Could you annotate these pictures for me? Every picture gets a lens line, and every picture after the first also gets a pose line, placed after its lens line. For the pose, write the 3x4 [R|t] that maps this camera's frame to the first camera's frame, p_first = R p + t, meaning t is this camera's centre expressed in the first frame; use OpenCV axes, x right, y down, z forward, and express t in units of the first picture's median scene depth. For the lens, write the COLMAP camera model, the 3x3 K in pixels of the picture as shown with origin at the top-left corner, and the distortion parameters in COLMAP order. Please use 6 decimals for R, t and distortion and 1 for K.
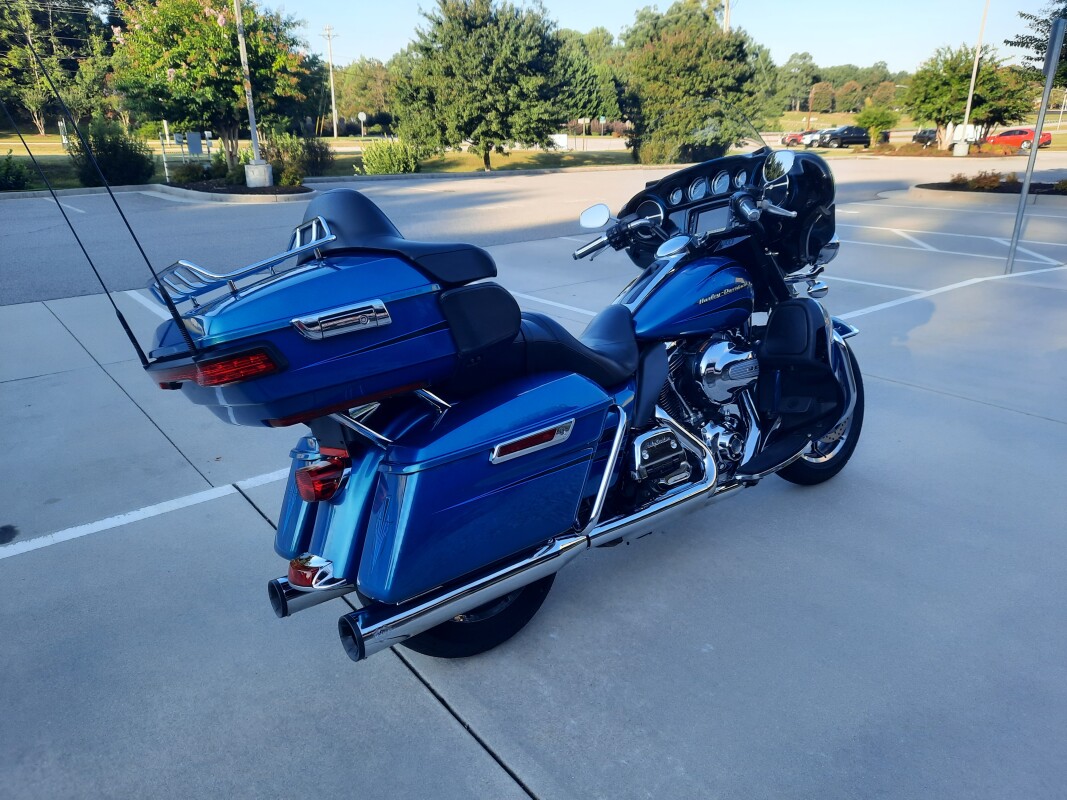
lens RADIAL K [[795.6, 0, 534.3], [0, 795.6, 384.9], [0, 0, 1]] dist [0.011322, 0.002382]
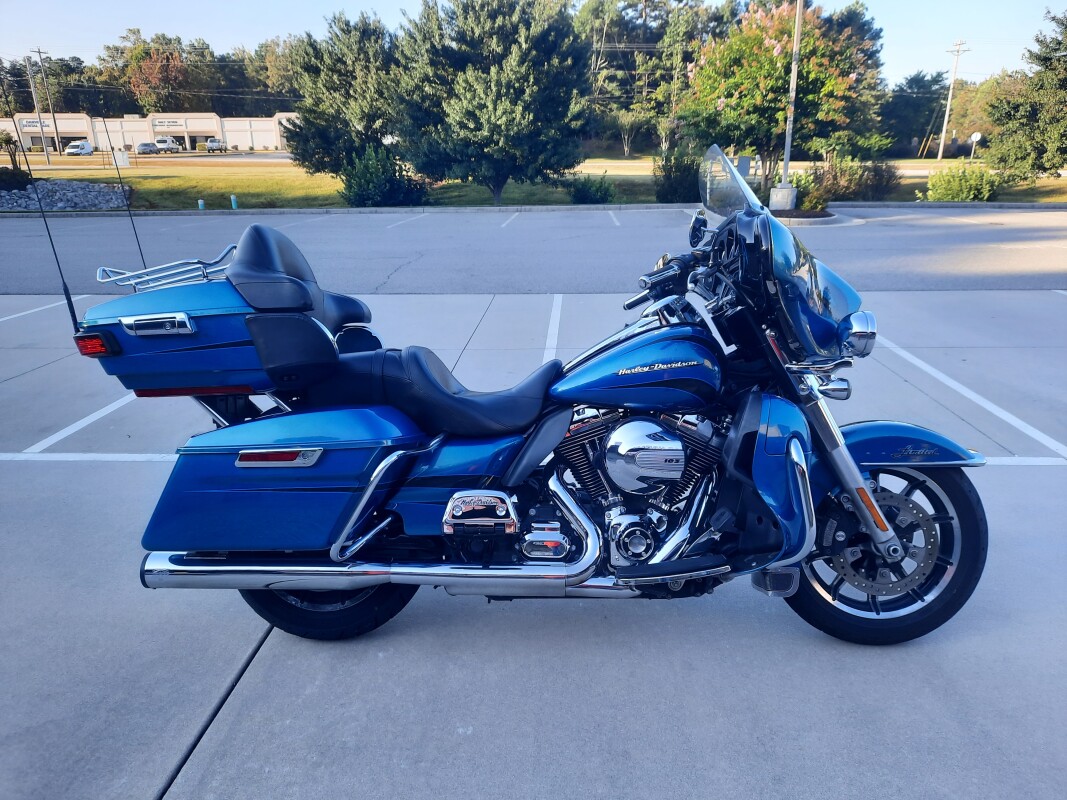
lens RADIAL K [[778.5, 0, 533.5], [0, 778.5, 400.0], [0, 0, 1]] dist [0.005702, 0.002331]
pose [[0.749390, 0.202785, -0.630311, 0.098149], [-0.202804, 0.976491, 0.073042, -0.016788], [0.630305, 0.073093, 0.772899, 0.038798]]
